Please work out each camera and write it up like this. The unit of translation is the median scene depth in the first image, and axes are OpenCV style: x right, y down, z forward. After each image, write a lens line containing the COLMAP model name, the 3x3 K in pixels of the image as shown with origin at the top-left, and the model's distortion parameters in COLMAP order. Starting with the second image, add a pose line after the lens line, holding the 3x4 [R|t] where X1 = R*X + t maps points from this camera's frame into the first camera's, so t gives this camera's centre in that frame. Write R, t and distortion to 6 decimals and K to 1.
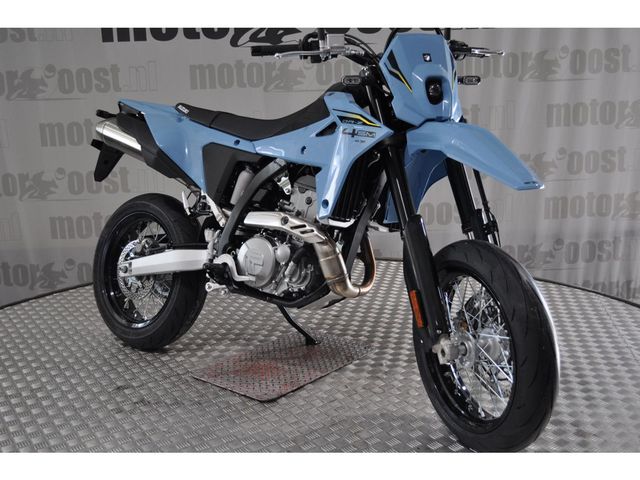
lens RADIAL K [[725.7, 0, 320.0], [0, 725.7, 240.0], [0, 0, 1]] dist [-0.031755, -0.015044]
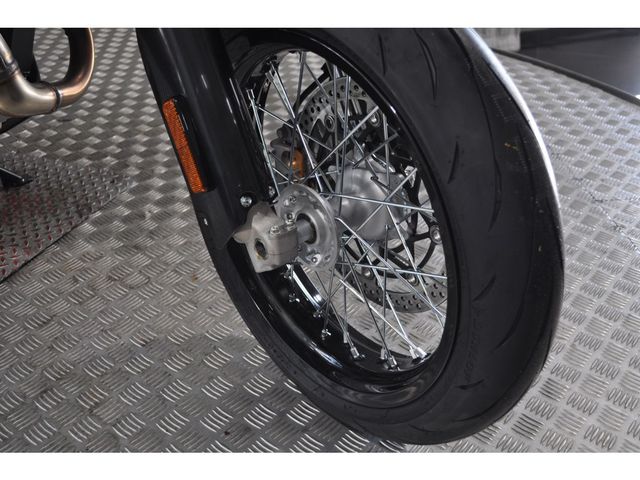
lens RADIAL K [[725.7, 0, 320.0], [0, 725.7, 240.0], [0, 0, 1]] dist [-0.031755, -0.015044]
pose [[0.956955, -0.153137, 0.246549, 0.082841], [0.061537, 0.937216, 0.343278, 0.009974], [-0.283638, -0.313330, 0.906297, 0.505695]]
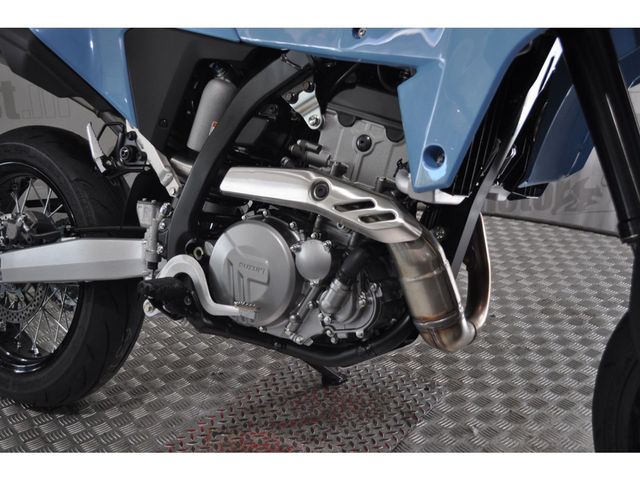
lens RADIAL K [[725.7, 0, 320.0], [0, 725.7, 240.0], [0, 0, 1]] dist [-0.031755, -0.015044]
pose [[0.995022, -0.031668, 0.094495, -0.086762], [0.020660, 0.993118, 0.115279, -0.045316], [-0.097495, -0.112752, 0.988828, 0.524112]]
